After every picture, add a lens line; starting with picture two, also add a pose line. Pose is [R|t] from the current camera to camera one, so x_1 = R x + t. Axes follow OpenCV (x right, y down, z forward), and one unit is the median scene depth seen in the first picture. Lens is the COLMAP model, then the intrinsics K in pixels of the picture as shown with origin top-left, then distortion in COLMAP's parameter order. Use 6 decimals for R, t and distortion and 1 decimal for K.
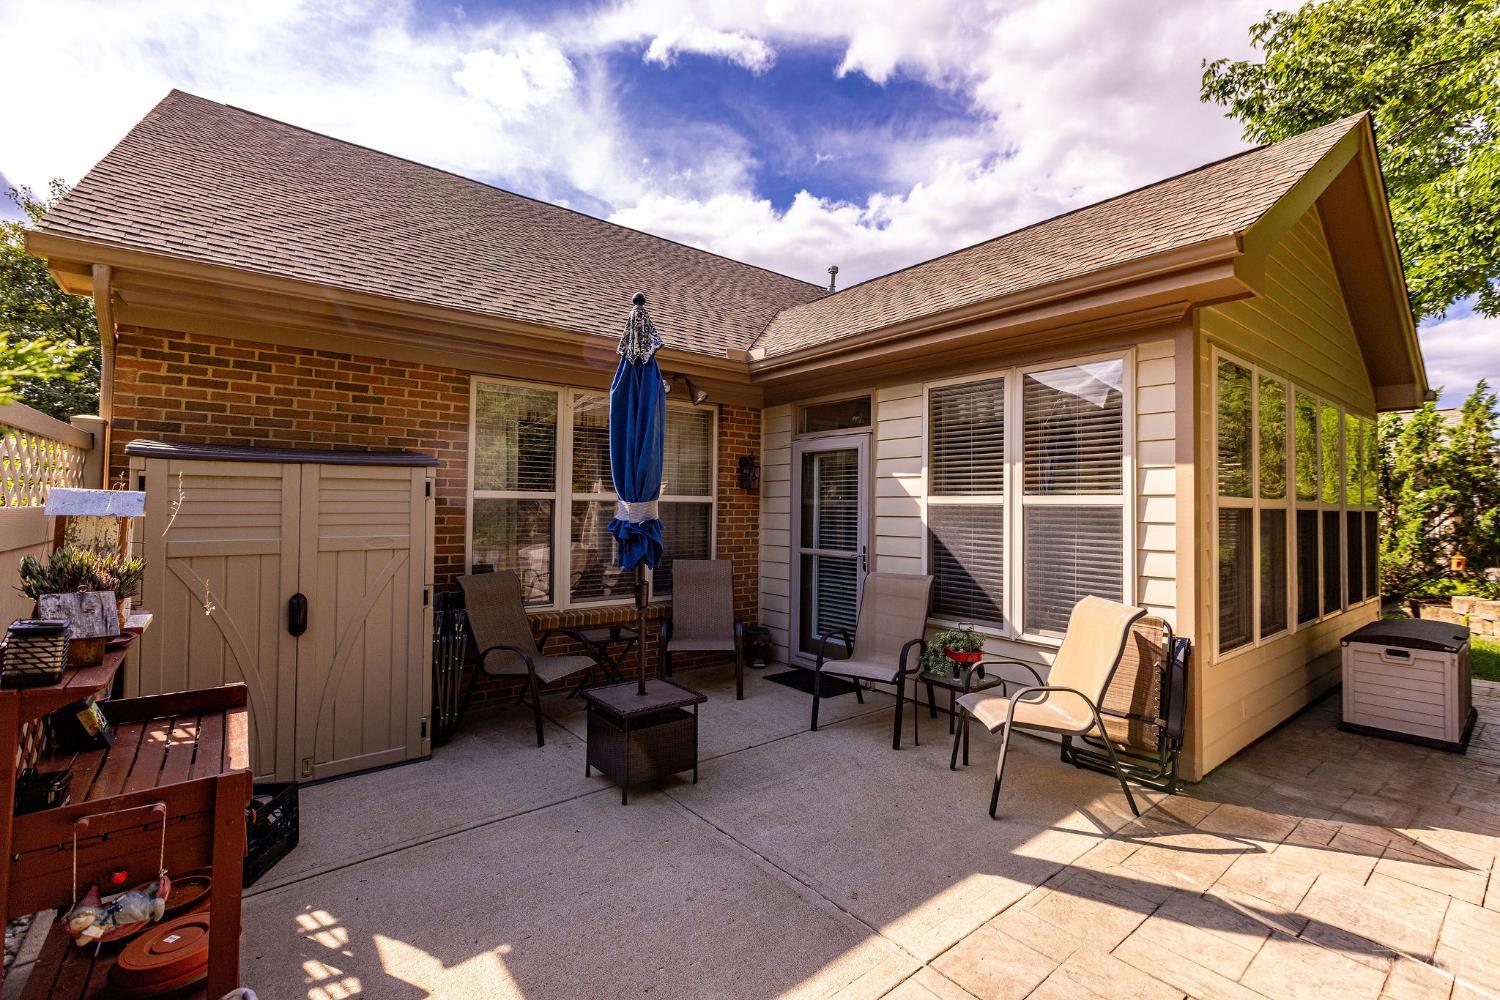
lens RADIAL K [[661.0, 0, 752.9], [0, 661.0, 495.5], [0, 0, 1]] dist [0.000549, -0.002366]
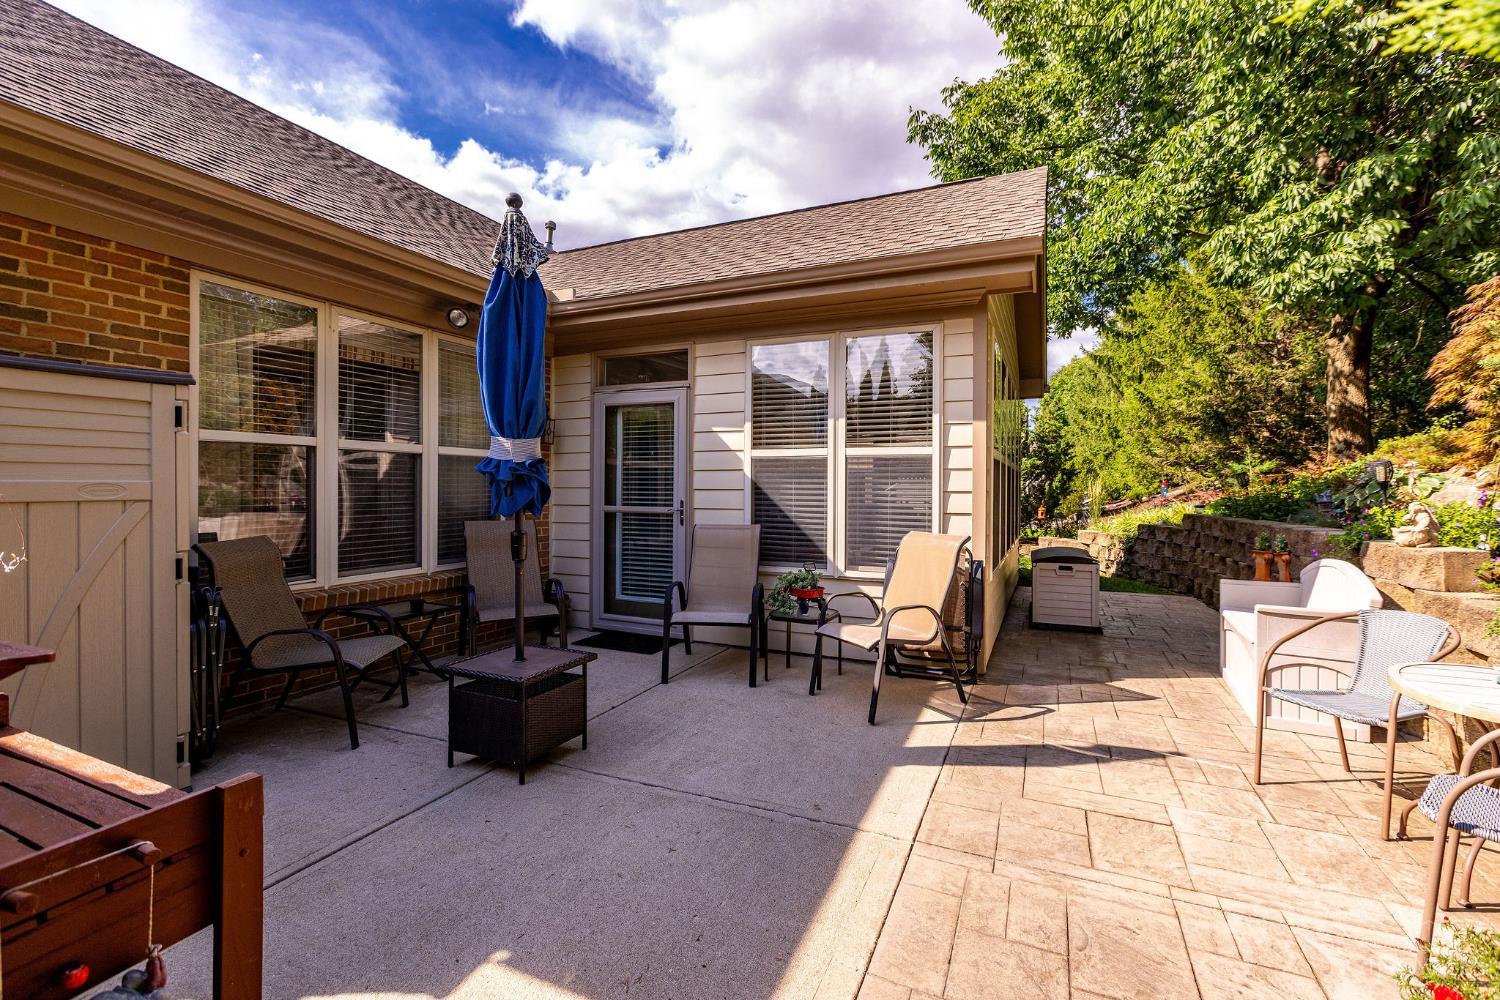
lens RADIAL K [[661.0, 0, 754.1], [0, 661.0, 489.0], [0, 0, 1]] dist [0.000549, -0.002366]
pose [[0.885519, -0.005505, 0.464570, -0.257899], [-0.004810, 0.999768, 0.021015, 0.048162], [-0.464578, -0.020844, 0.885287, 0.078933]]
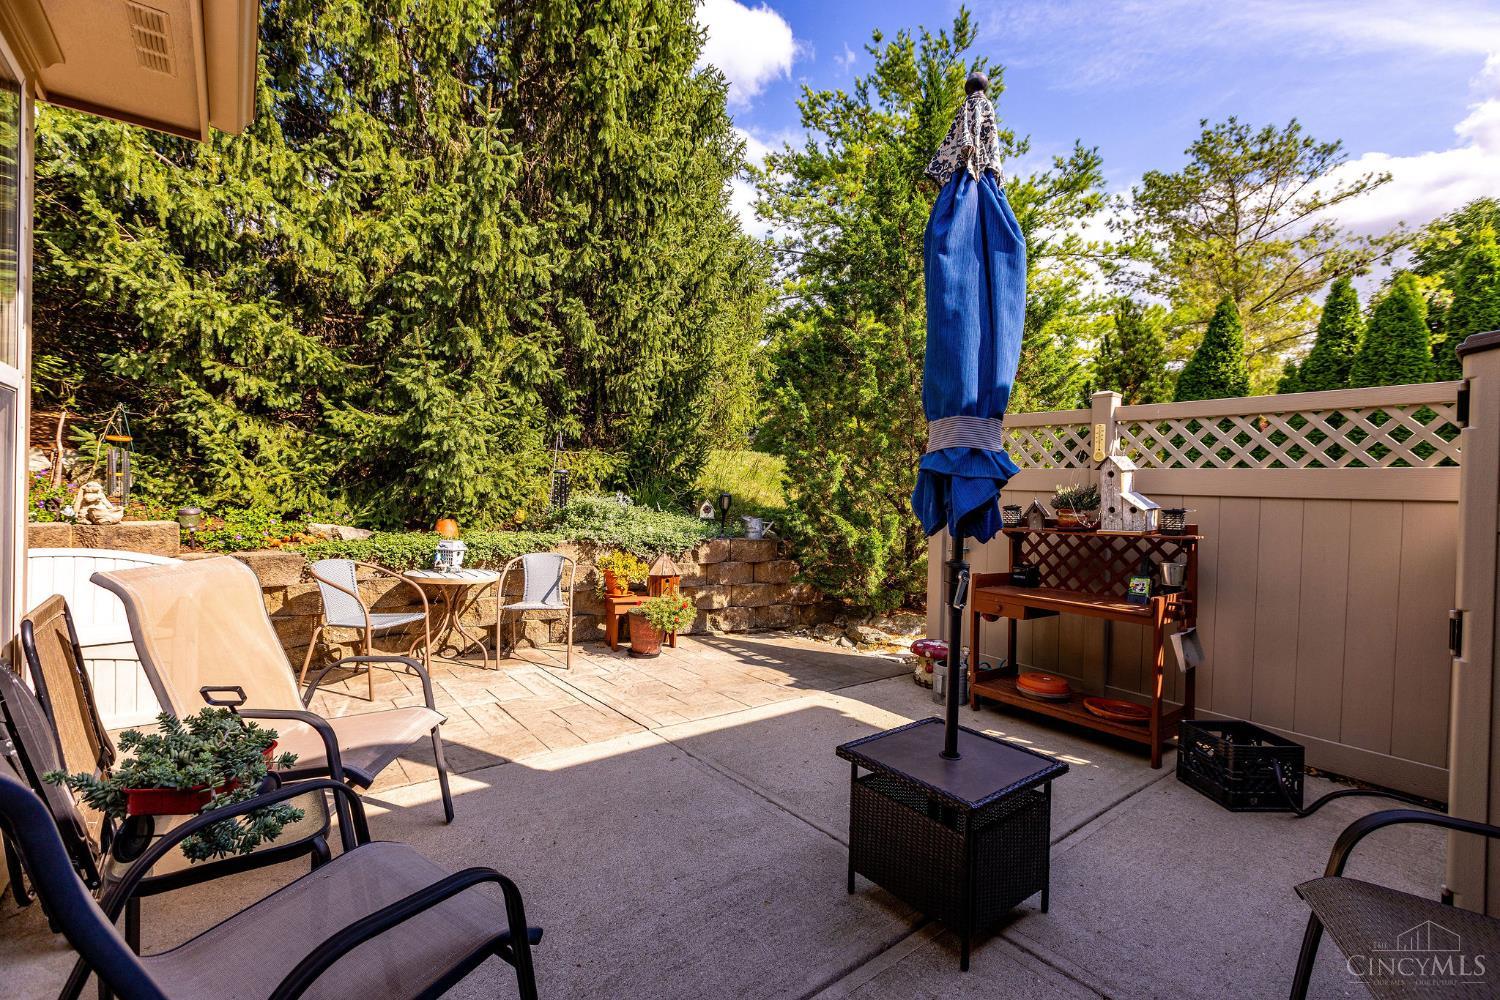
lens RADIAL K [[661.0, 0, 757.3], [0, 661.0, 497.8], [0, 0, 1]] dist [0.000549, -0.002366]
pose [[-0.999389, -0.034935, -0.000977, 0.009511], [-0.034936, 0.999389, 0.001159, 0.069621], [0.000936, 0.001192, -0.999999, 1.366604]]
